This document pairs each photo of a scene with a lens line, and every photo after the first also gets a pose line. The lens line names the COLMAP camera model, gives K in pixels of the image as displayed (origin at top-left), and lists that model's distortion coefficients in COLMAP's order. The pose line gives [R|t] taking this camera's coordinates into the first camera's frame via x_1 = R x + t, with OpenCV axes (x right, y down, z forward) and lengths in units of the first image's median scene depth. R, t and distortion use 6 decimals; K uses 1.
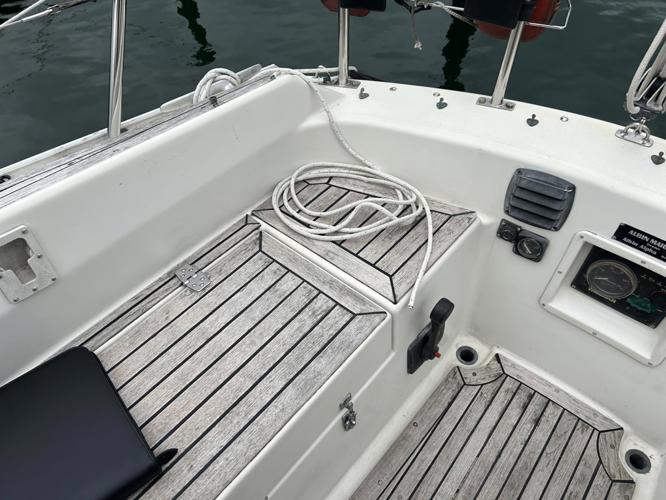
lens RADIAL K [[498.5, 0, 331.6], [0, 498.5, 254.2], [0, 0, 1]] dist [0.046609, -0.060623]
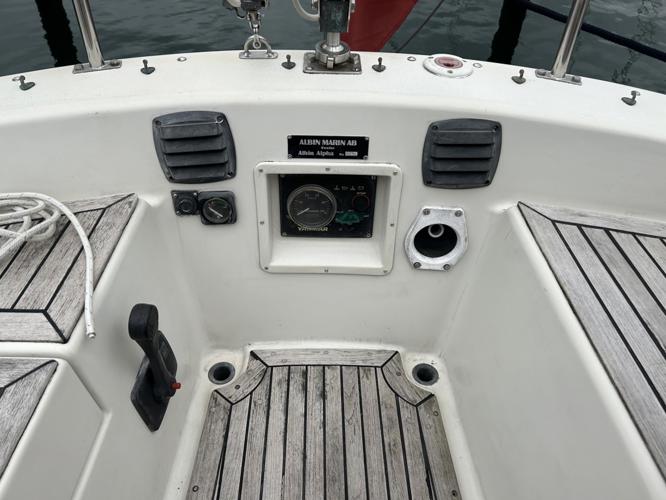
lens RADIAL K [[498.5, 0, 331.6], [0, 498.5, 254.2], [0, 0, 1]] dist [0.046609, -0.060623]
pose [[0.771114, -0.399374, 0.495867, 0.101329], [0.459971, 0.887934, -0.000145, 0.137432], [-0.440239, 0.228196, 0.868399, 0.217095]]
